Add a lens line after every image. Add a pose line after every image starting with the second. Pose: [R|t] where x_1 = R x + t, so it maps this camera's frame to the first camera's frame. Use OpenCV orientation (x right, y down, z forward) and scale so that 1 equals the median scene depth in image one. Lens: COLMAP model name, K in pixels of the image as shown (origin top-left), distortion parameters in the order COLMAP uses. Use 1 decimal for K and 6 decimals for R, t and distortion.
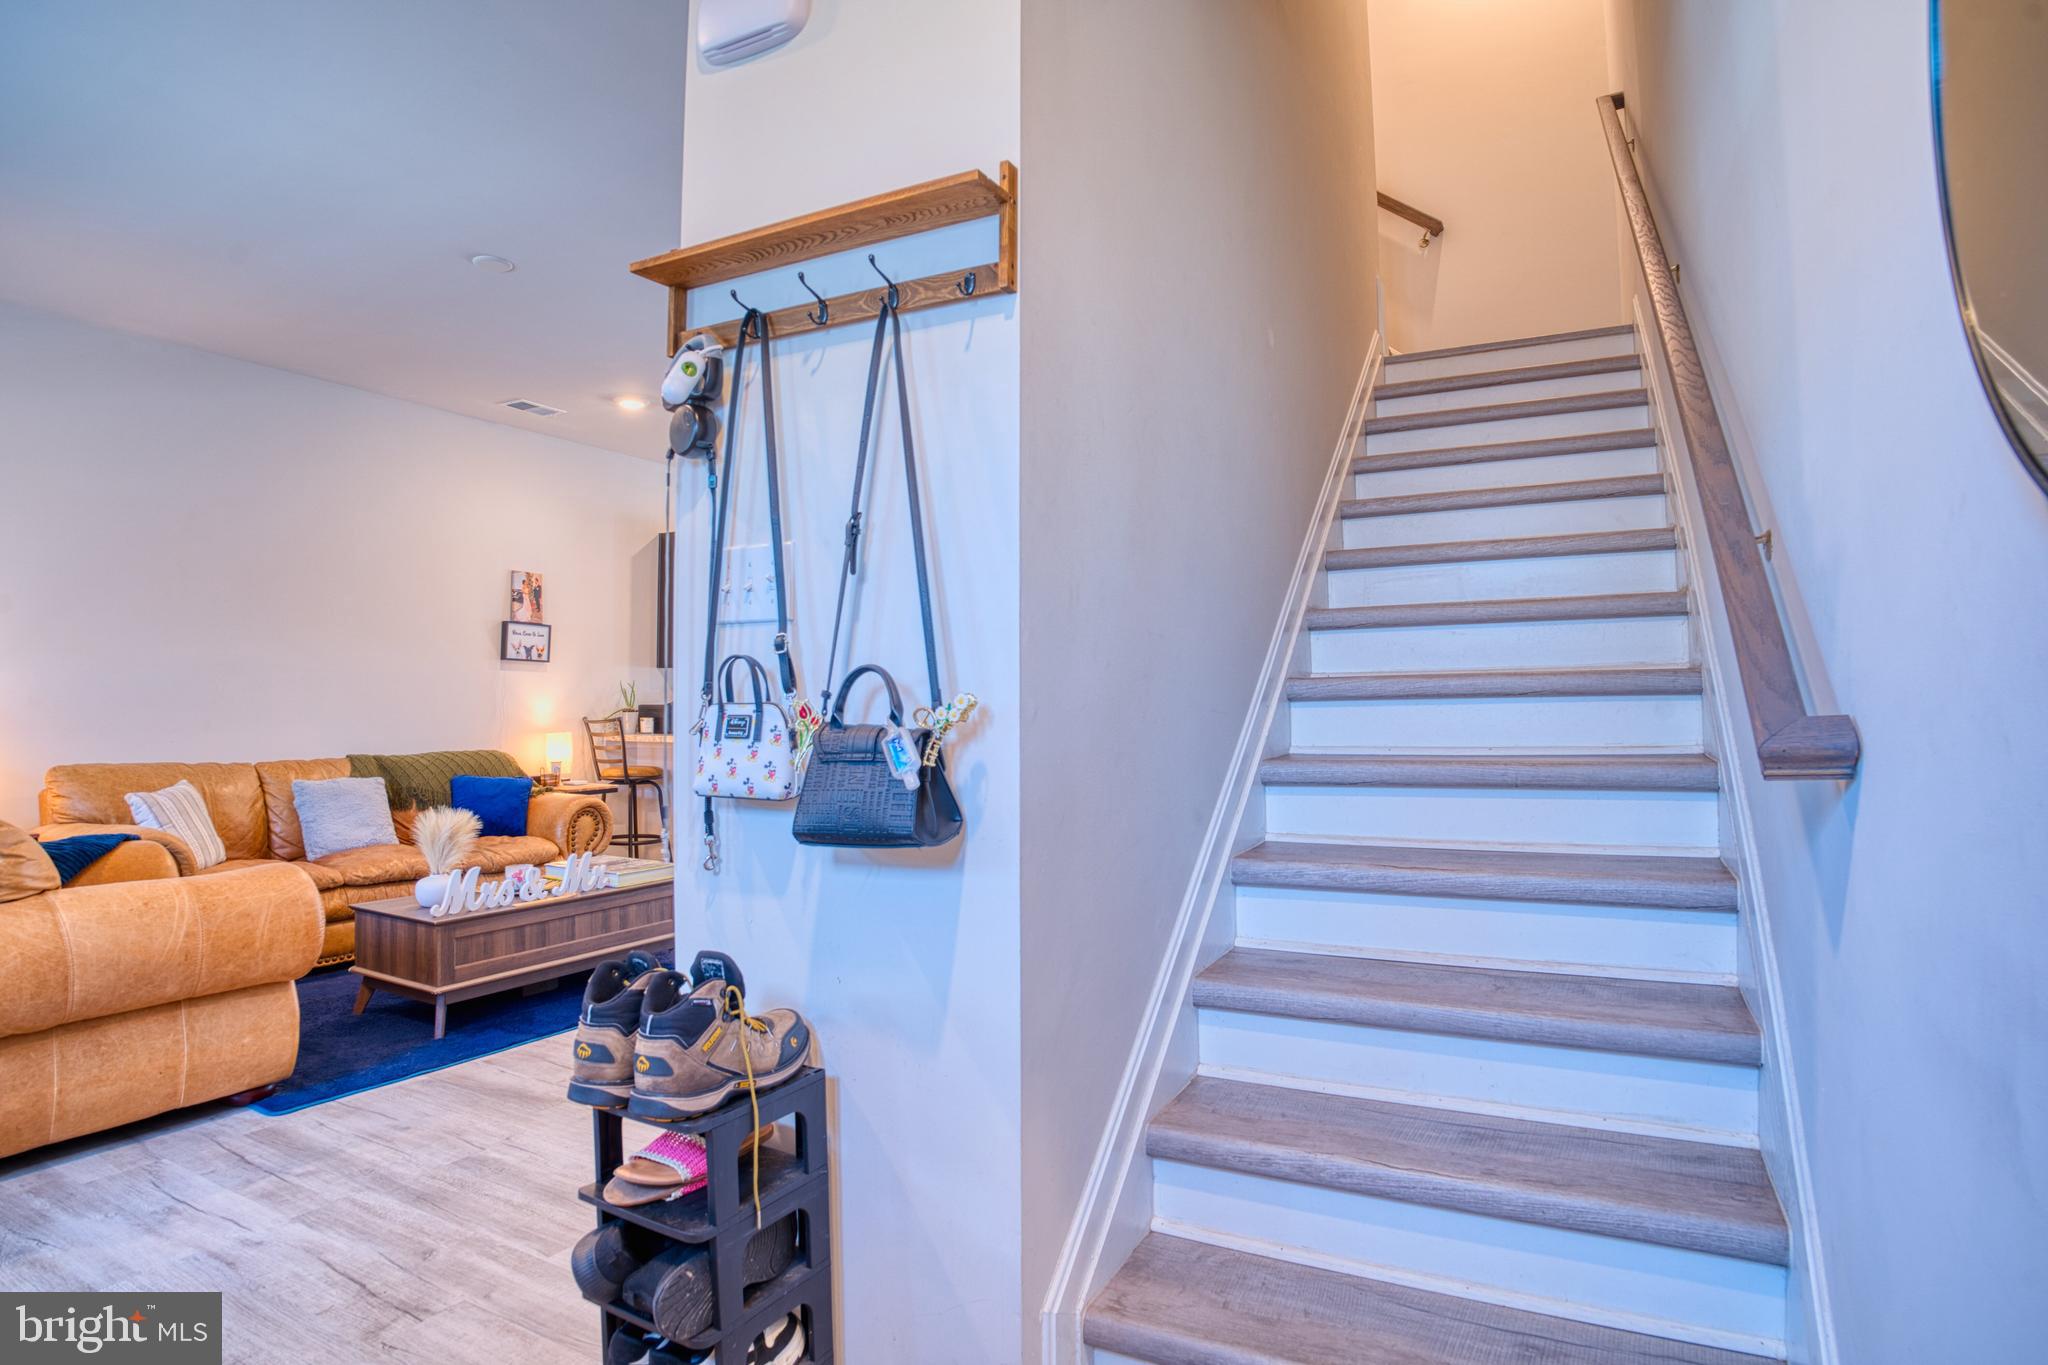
lens RADIAL K [[1069.0, 0, 1024.0], [0, 1069.0, 682.5], [0, 0, 1]] dist [-0.087824, 0.021756]
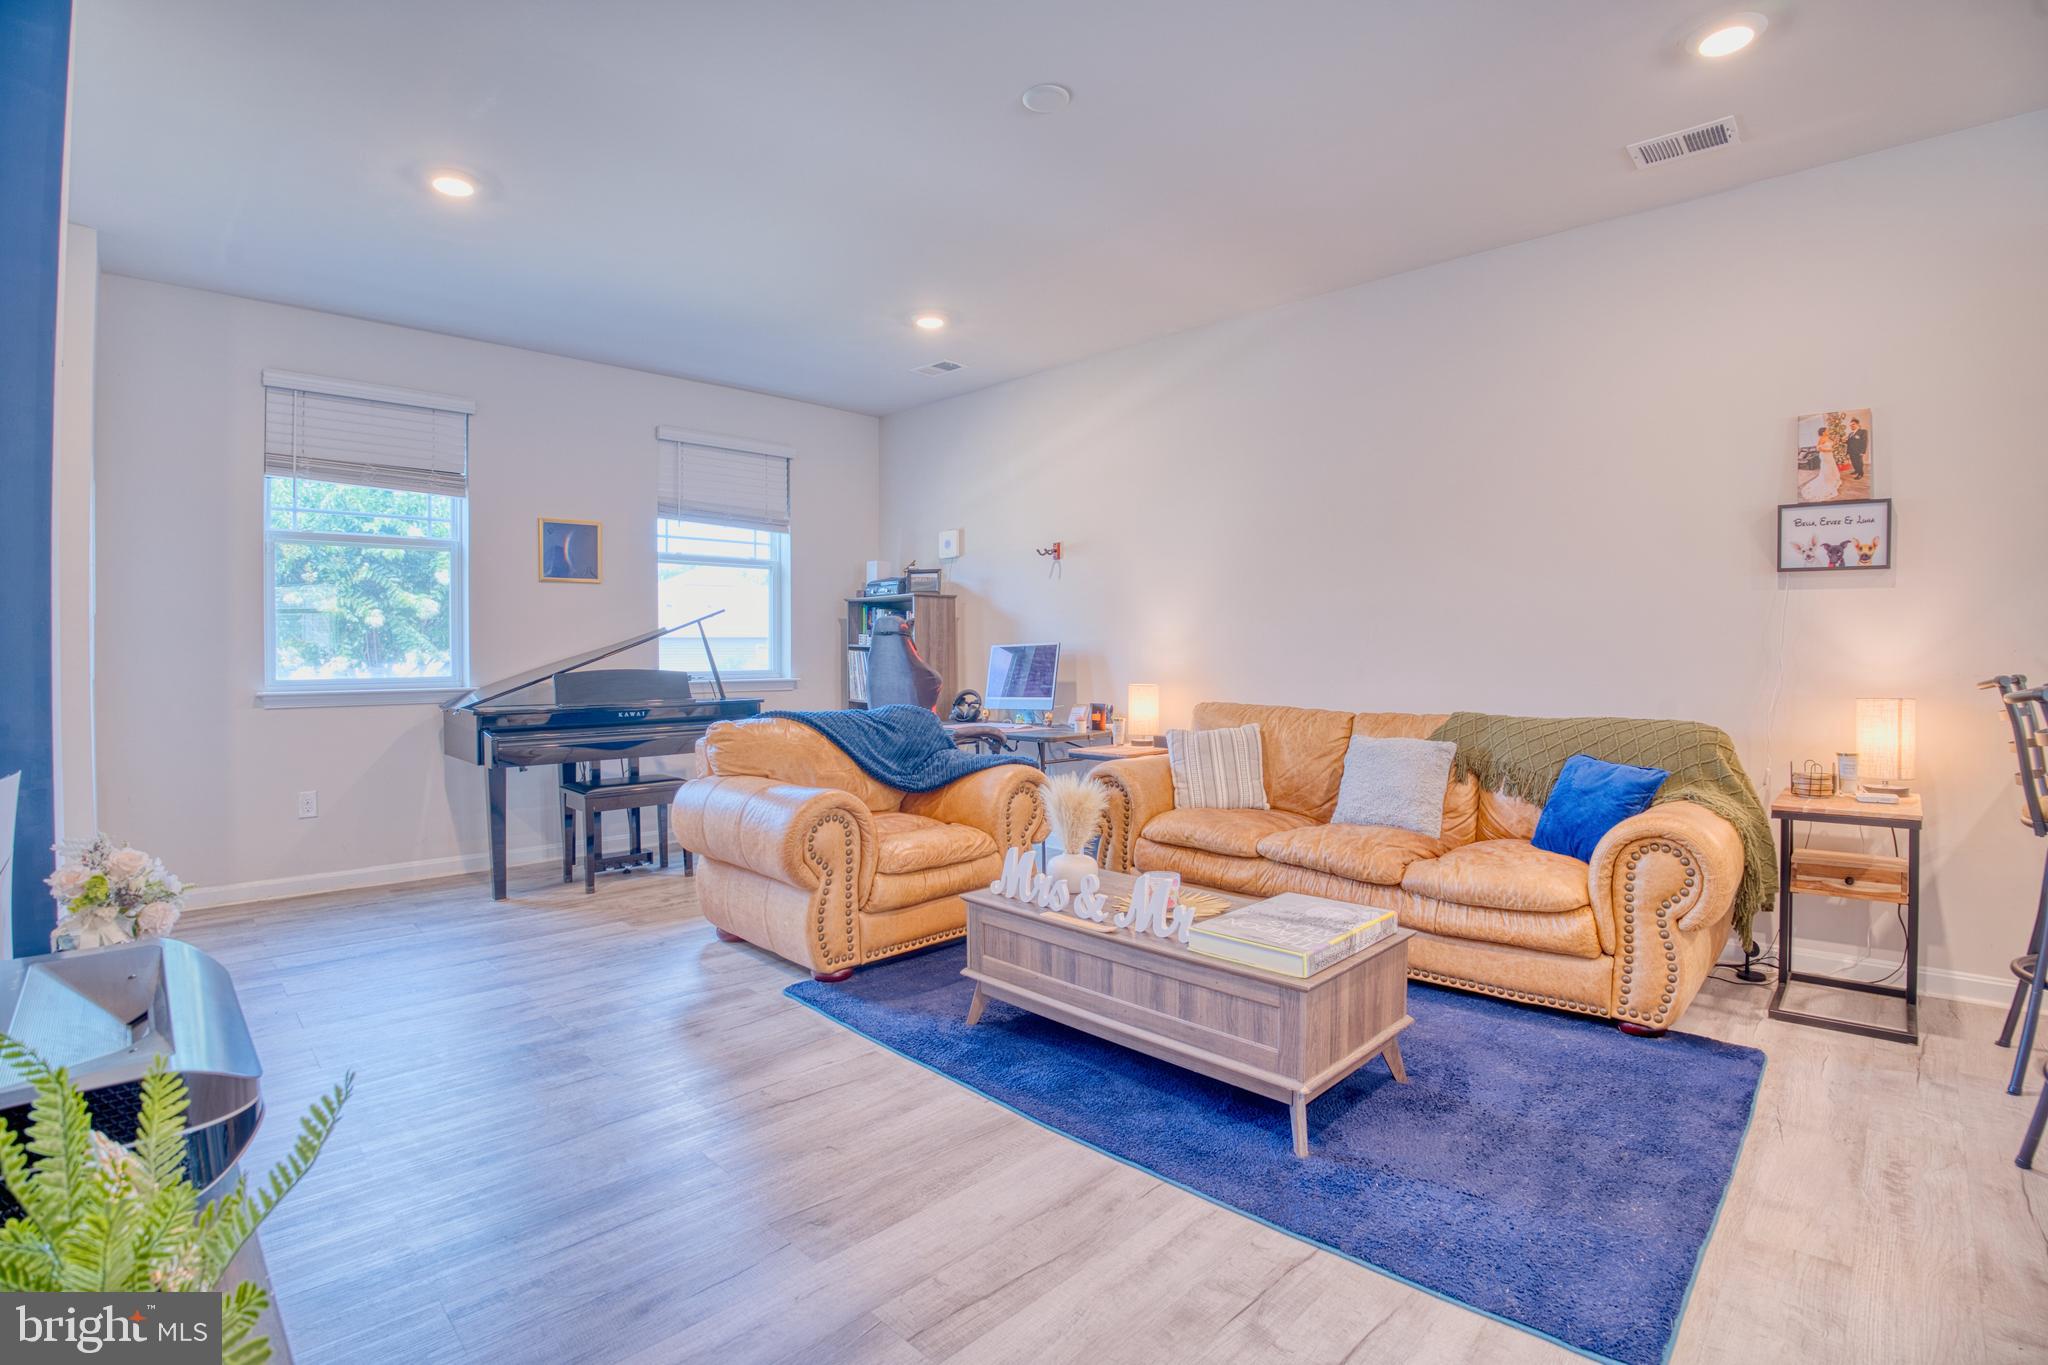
lens RADIAL K [[956.1, 0, 1026.4], [0, 956.1, 667.4], [0, 0, 1]] dist [-0.109809, 0.026030]
pose [[-0.294317, 0.016793, -0.955560, 0.148499], [0.026783, 0.999598, 0.009317, 0.021663], [0.955333, -0.022850, -0.294648, 0.983682]]
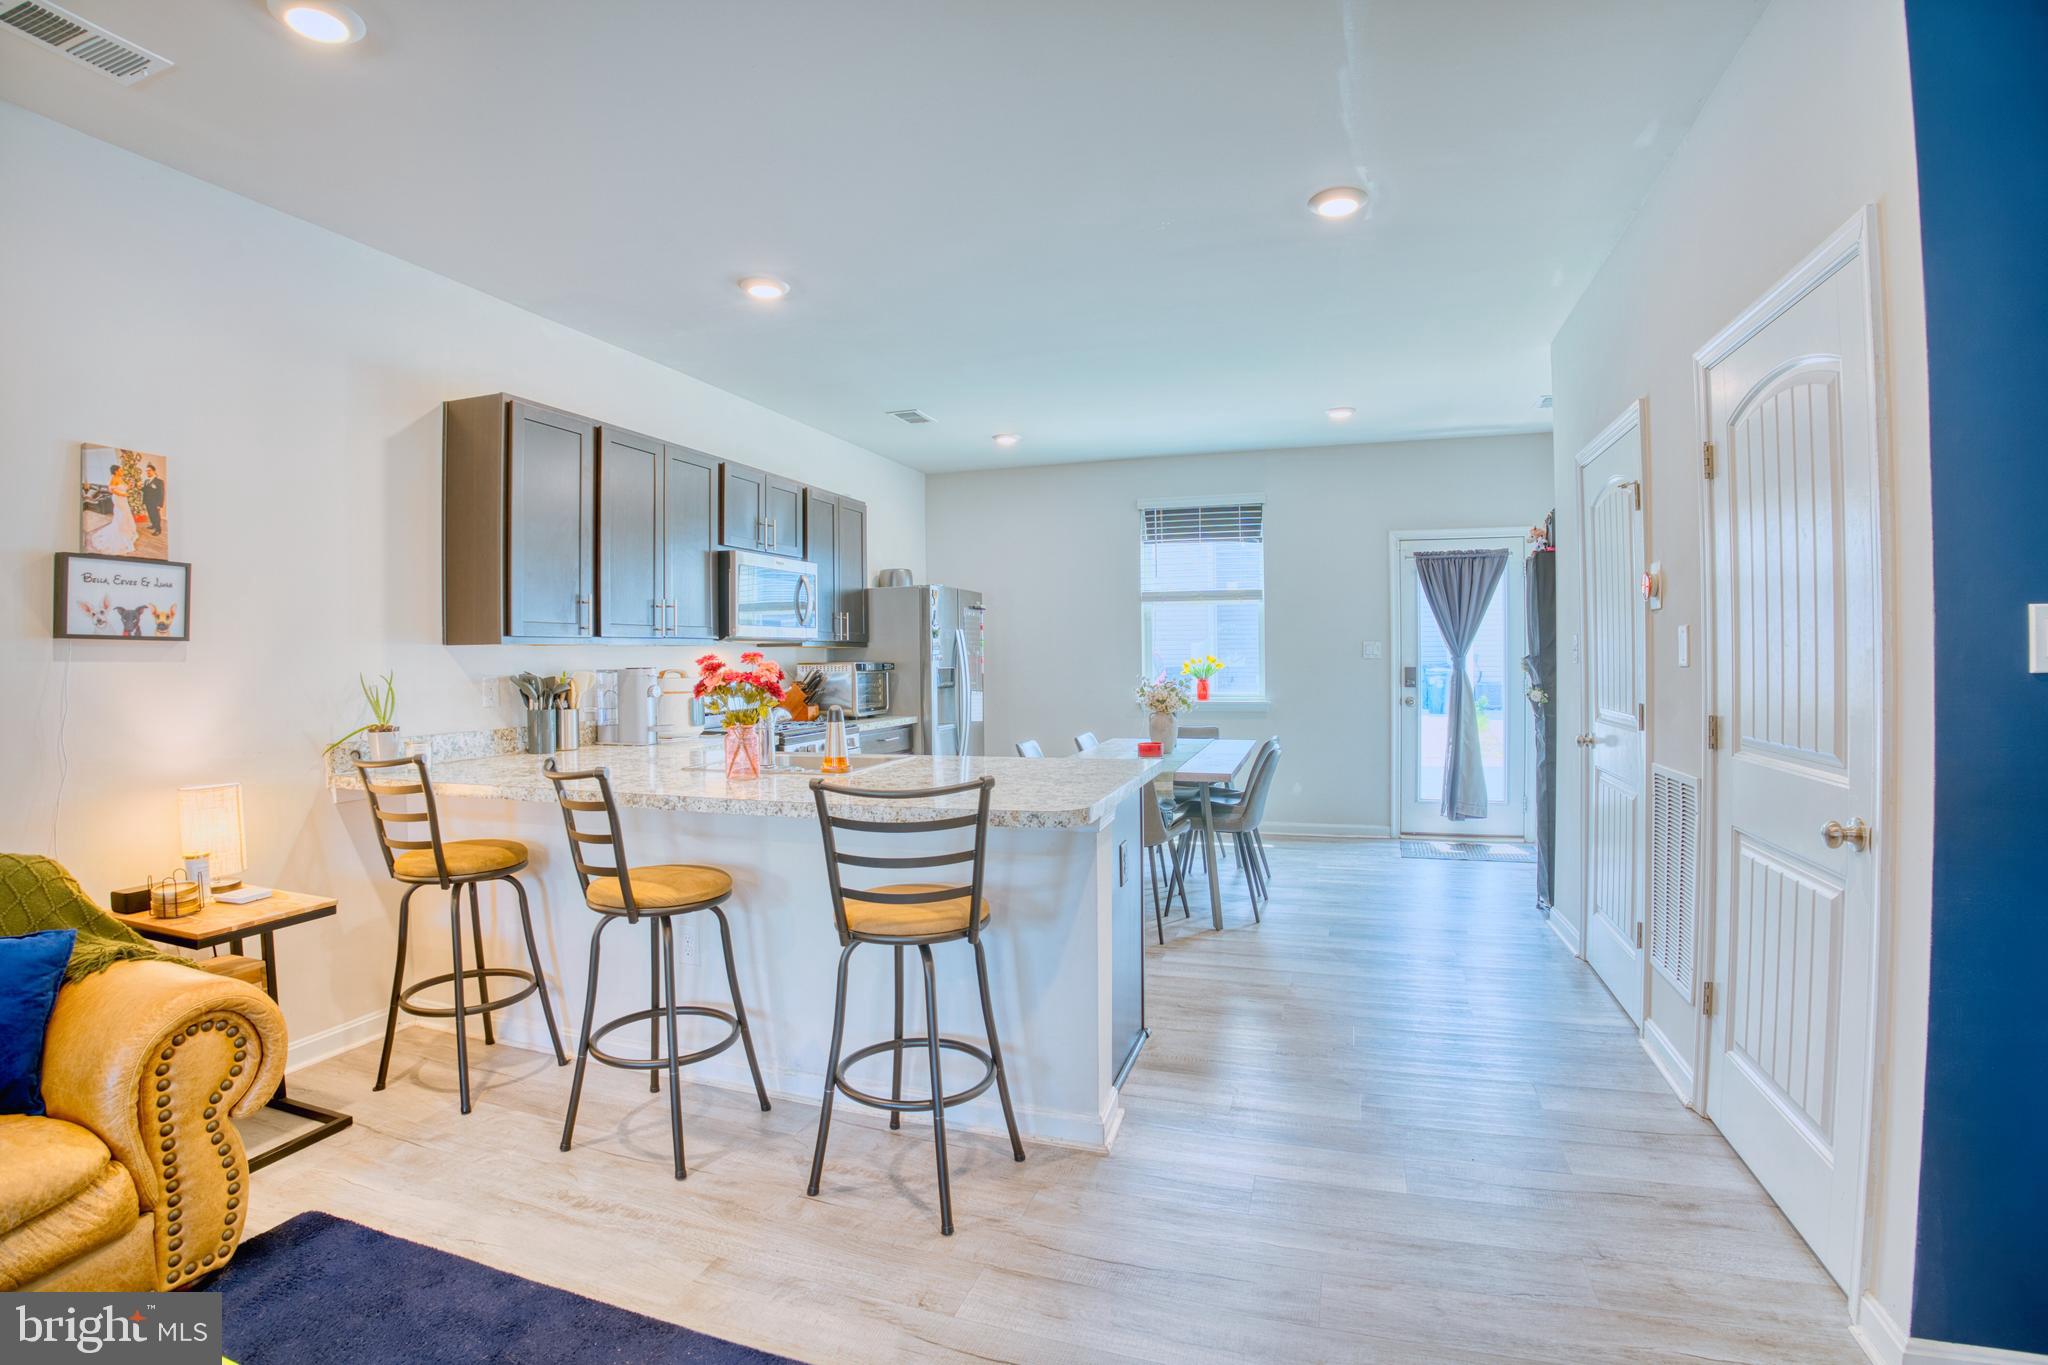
lens RADIAL K [[956.1, 0, 1026.4], [0, 956.1, 667.4], [0, 0, 1]] dist [-0.109809, 0.026030]
pose [[0.987624, -0.014580, 0.156159, -0.187531], [0.009517, 0.999406, 0.033117, -0.022941], [-0.156549, -0.031221, 0.987177, 0.749050]]
